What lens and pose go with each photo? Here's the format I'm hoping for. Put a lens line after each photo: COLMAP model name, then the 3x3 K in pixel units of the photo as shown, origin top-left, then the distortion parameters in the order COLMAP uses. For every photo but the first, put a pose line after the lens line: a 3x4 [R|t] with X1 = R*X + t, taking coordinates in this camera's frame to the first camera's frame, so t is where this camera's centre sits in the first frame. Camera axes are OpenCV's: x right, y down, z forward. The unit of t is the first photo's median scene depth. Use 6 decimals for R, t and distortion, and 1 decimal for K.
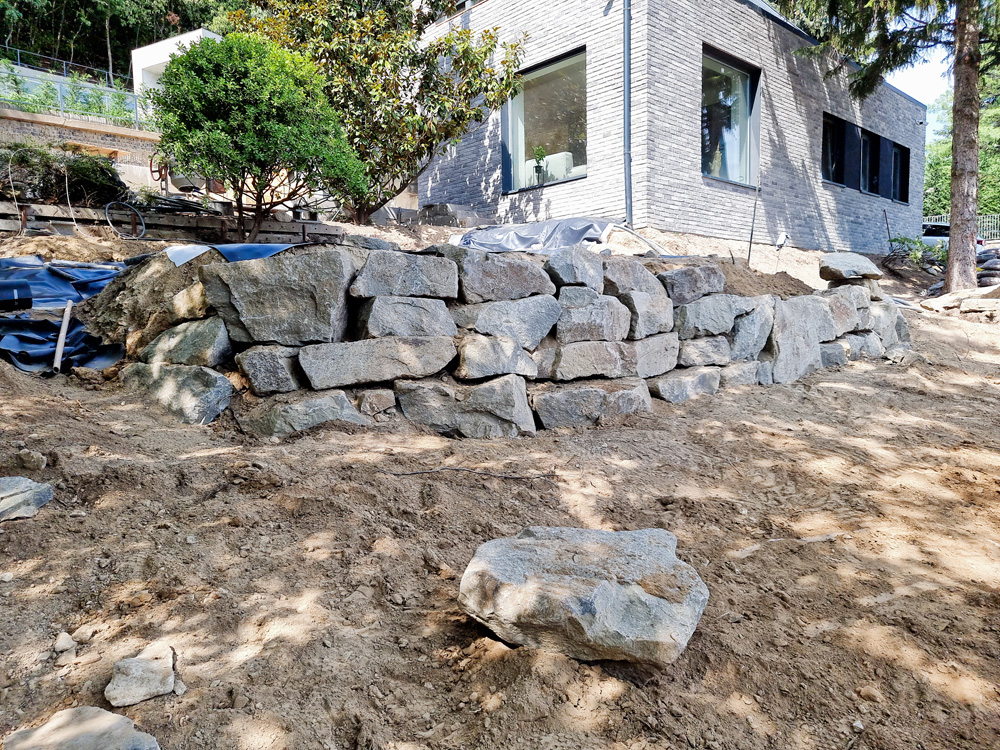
lens RADIAL K [[709.0, 0, 509.4], [0, 709.0, 394.1], [0, 0, 1]] dist [0.042112, -0.009772]
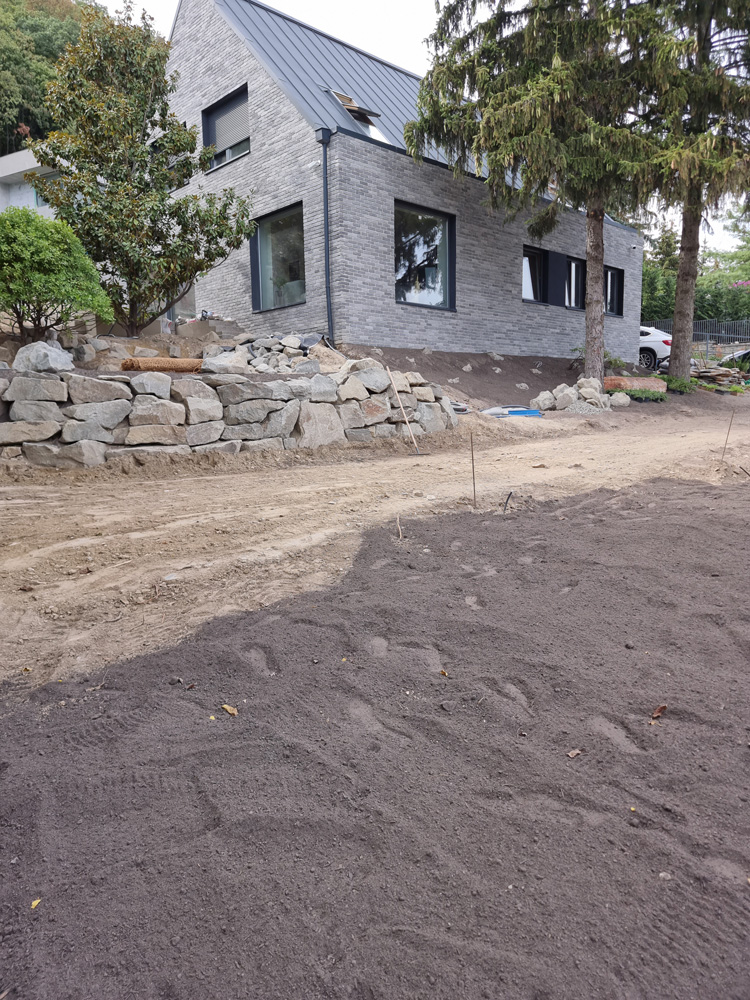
lens RADIAL K [[705.7, 0, 376.0], [0, 705.7, 505.8], [0, 0, 1]] dist [0.059155, -0.037967]
pose [[0.999980, 0.002945, -0.005523, 0.620153], [-0.002803, 0.999667, 0.025636, 0.077447], [0.005597, -0.025620, 0.999656, -0.750259]]
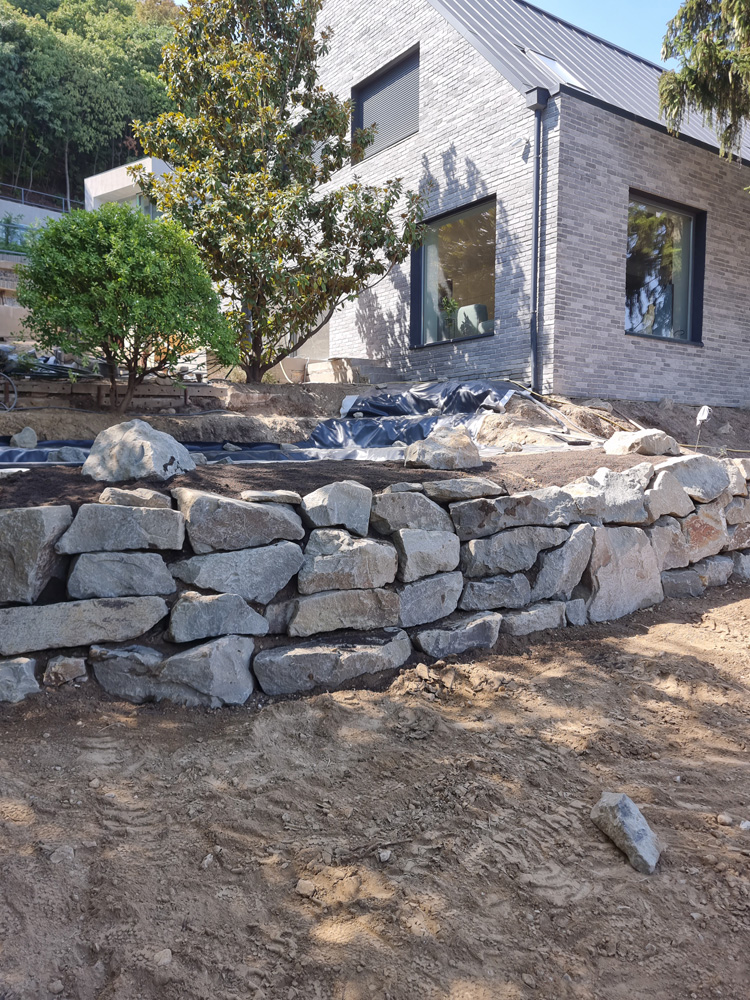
lens RADIAL K [[778.0, 0, 381.6], [0, 778.0, 503.1], [0, 0, 1]] dist [0.049643, -0.005886]
pose [[0.991147, 0.032731, -0.128675, 0.257548], [-0.036771, 0.998899, -0.029148, -0.140519], [0.127579, 0.033621, 0.991258, -0.002494]]
